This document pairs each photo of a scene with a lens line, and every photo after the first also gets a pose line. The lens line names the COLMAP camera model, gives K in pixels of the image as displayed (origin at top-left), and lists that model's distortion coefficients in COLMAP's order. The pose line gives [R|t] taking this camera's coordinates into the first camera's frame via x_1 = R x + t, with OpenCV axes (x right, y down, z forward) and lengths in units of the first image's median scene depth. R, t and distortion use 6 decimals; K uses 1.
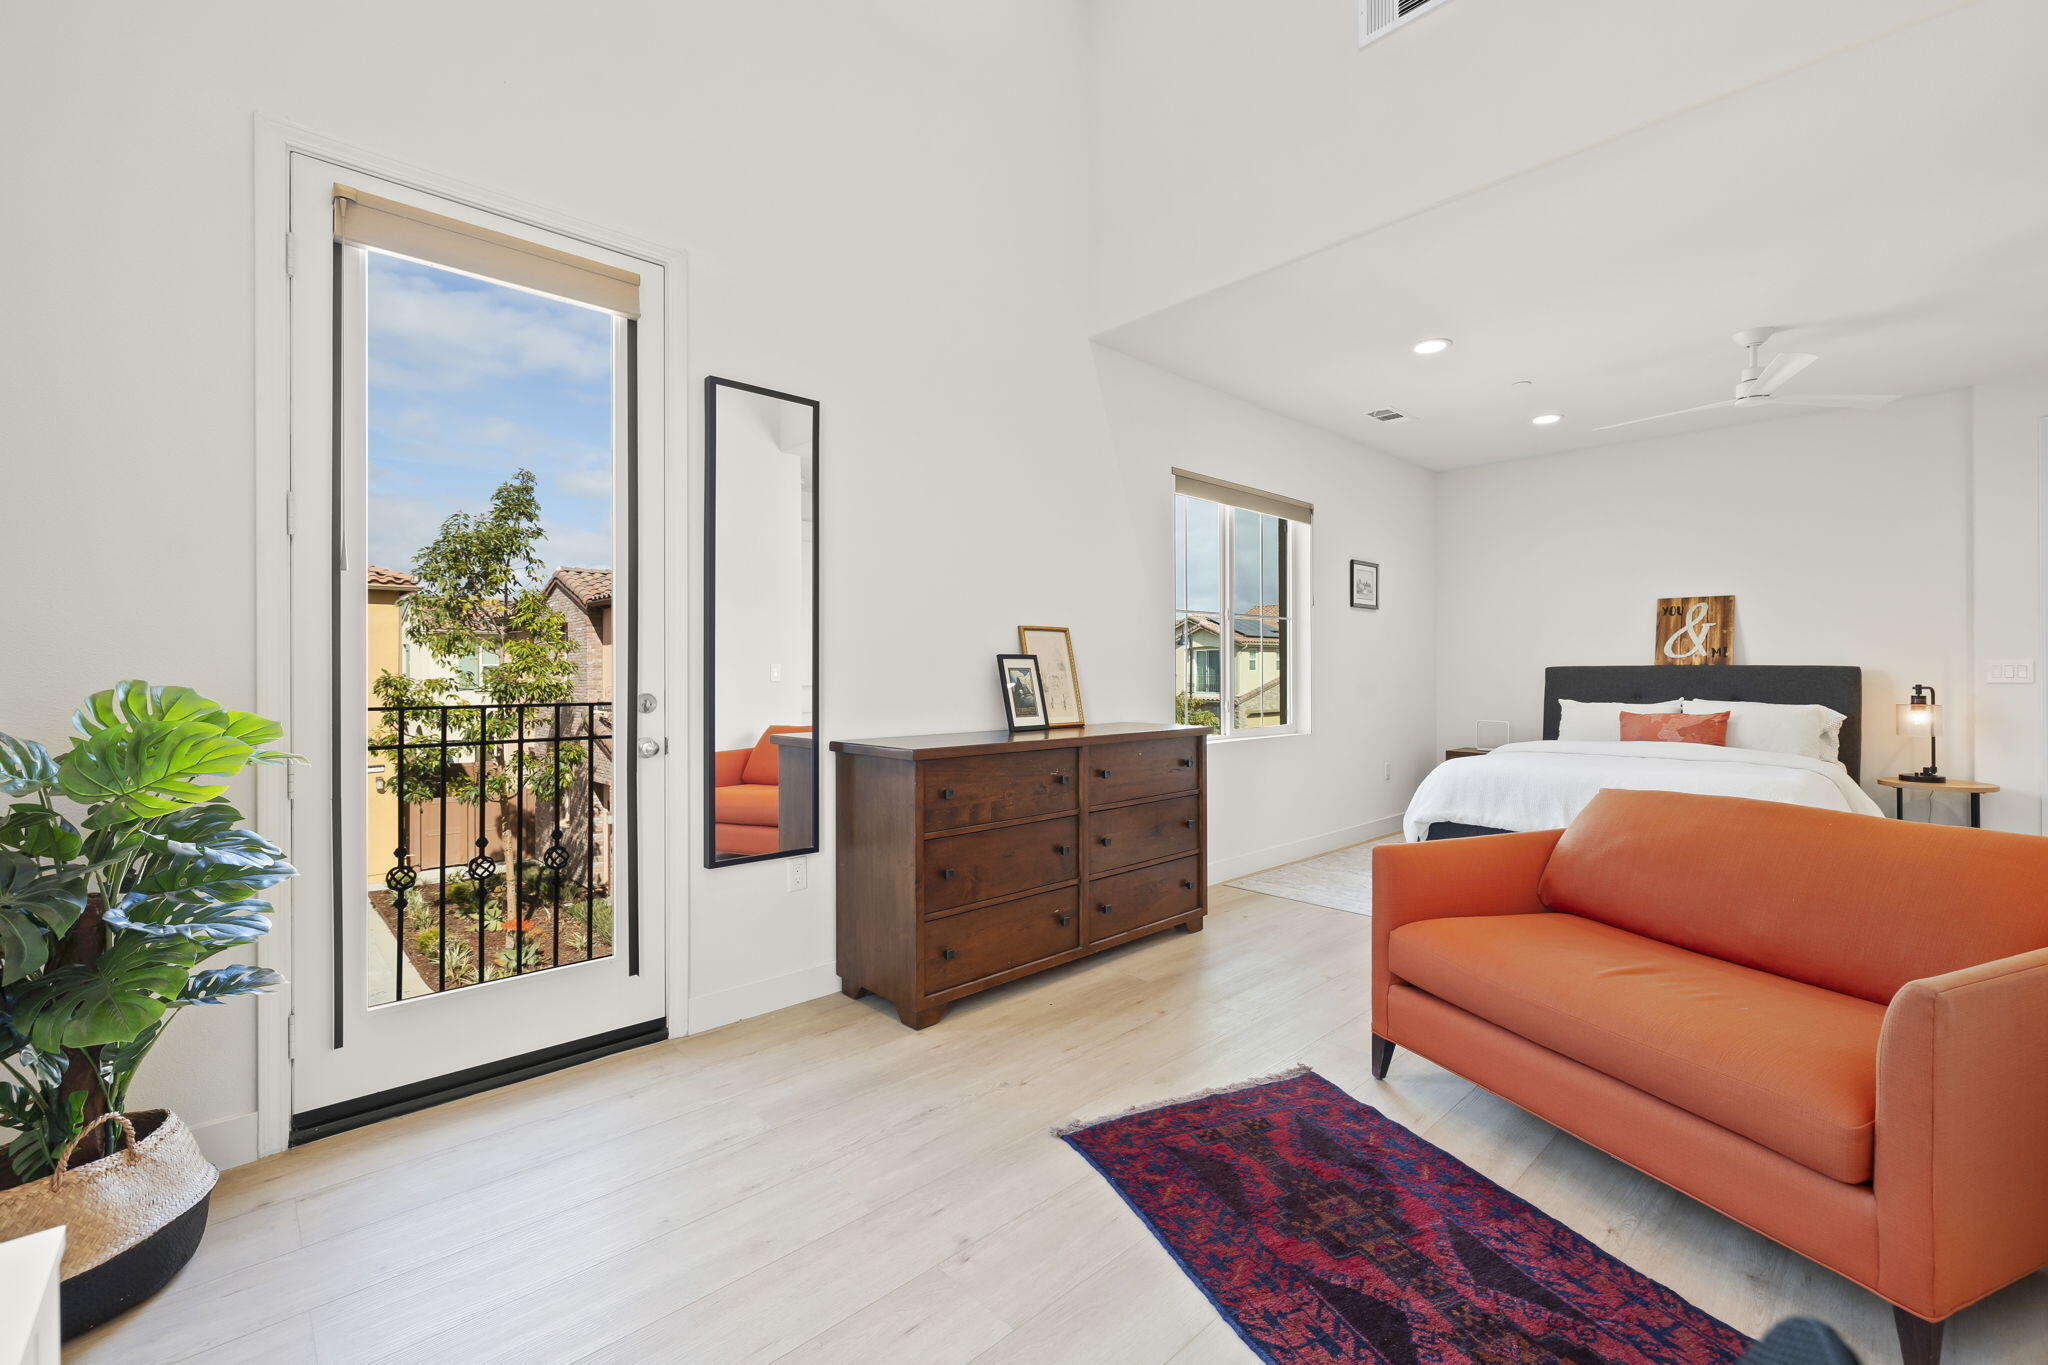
lens RADIAL K [[836.7, 0, 1023.6], [0, 836.7, 677.1], [0, 0, 1]] dist [-0.000887, -0.000150]
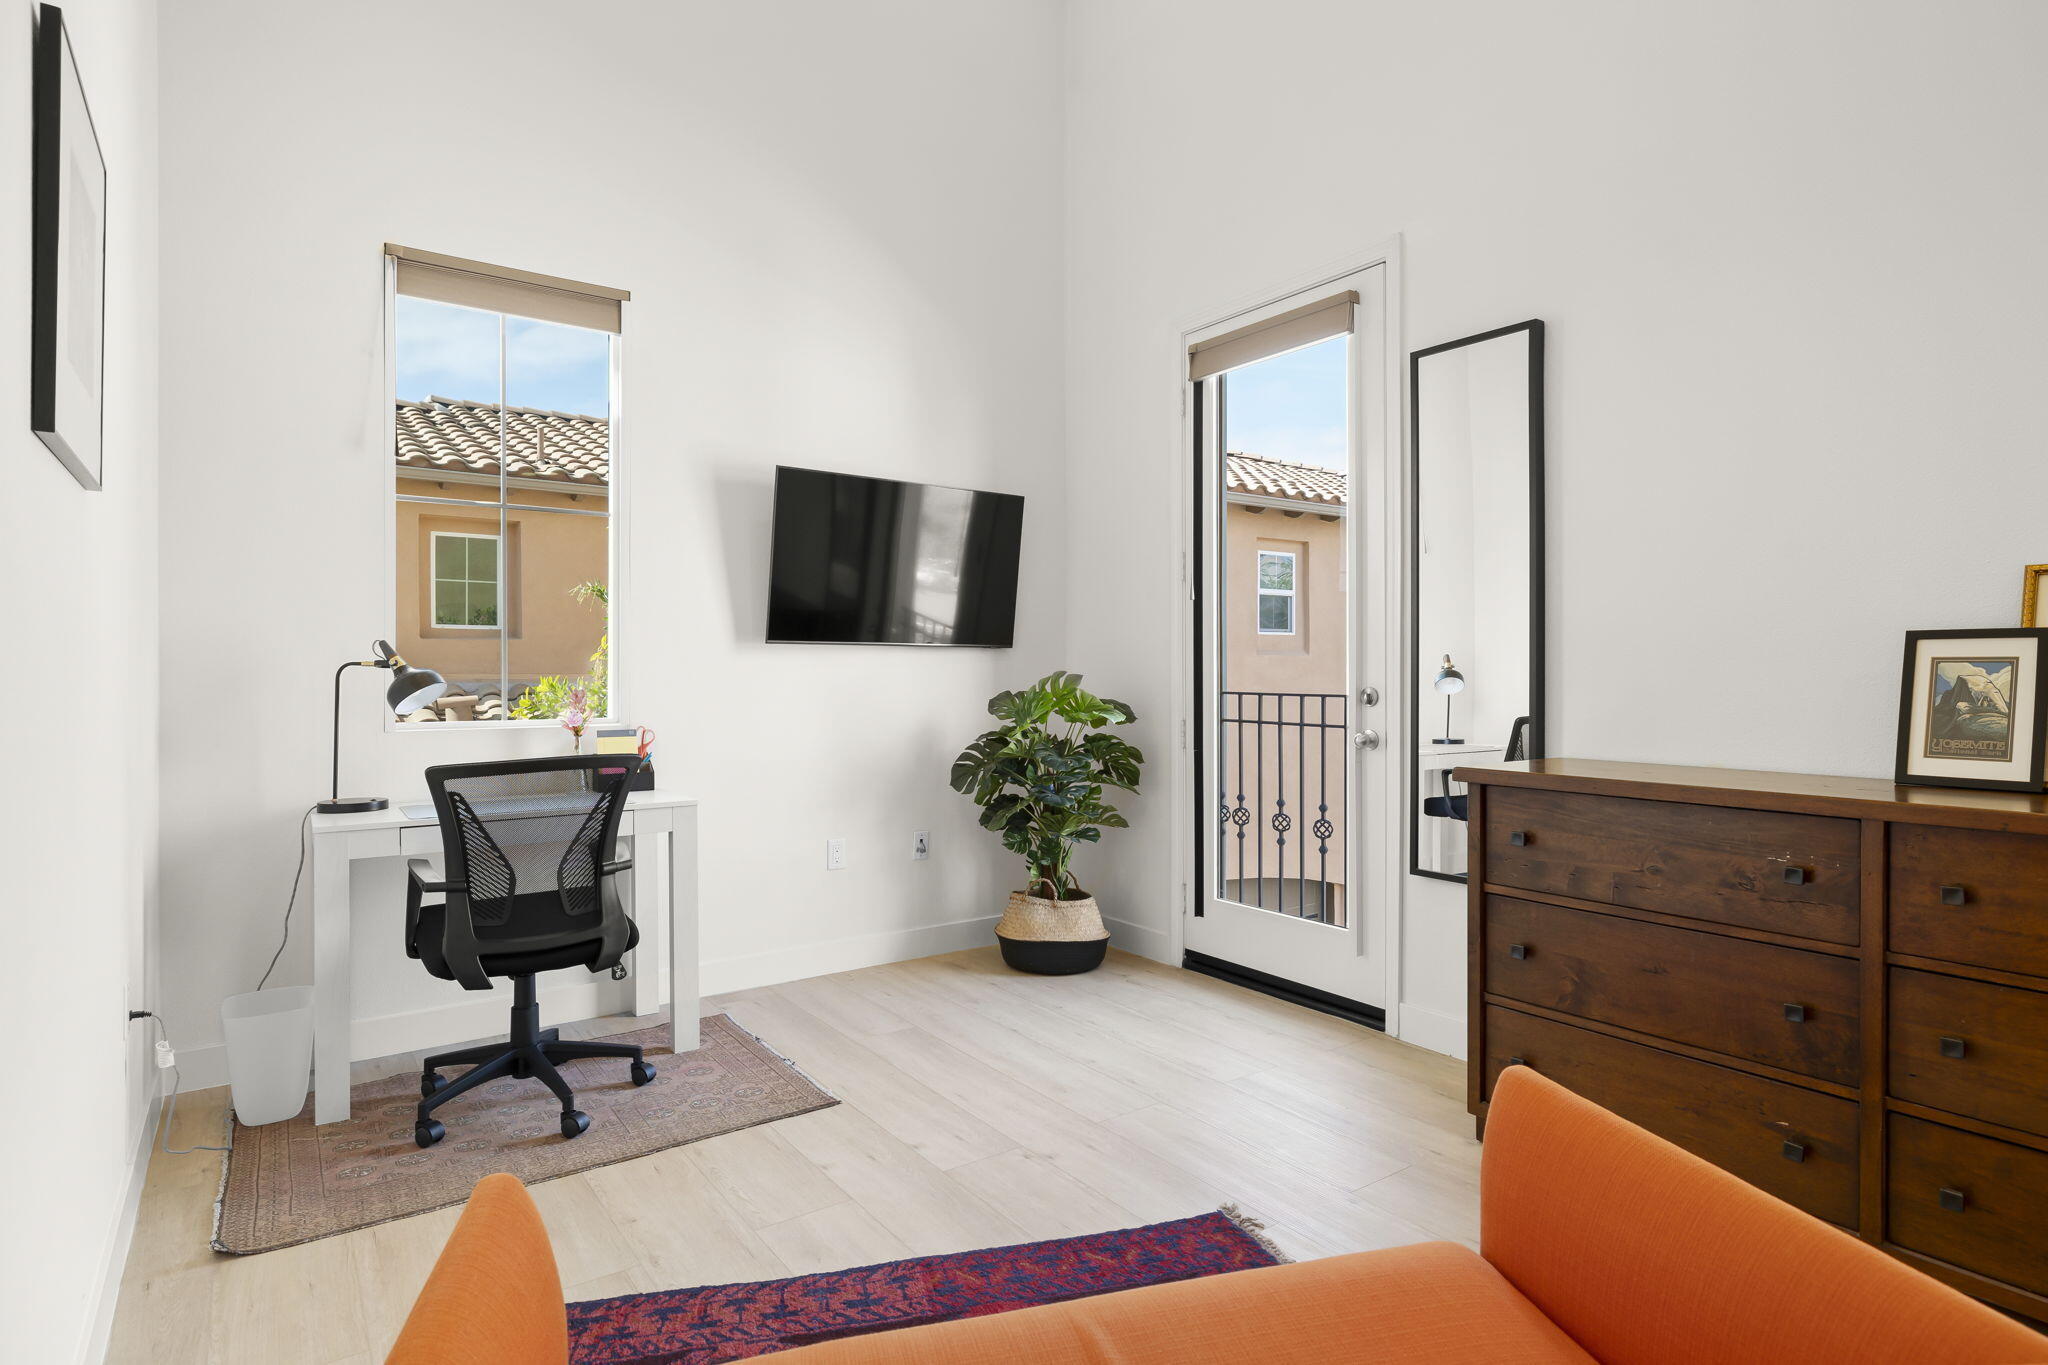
lens RADIAL K [[1027.1, 0, 1024.0], [0, 1027.1, 682.5], [0, 0, 1]] dist [-0.001927, -0.000252]
pose [[-0.095665, 0.013554, -0.995321, 0.849599], [-0.006717, 0.999876, 0.014262, -0.001663], [0.995391, 0.008050, -0.095562, 0.694856]]
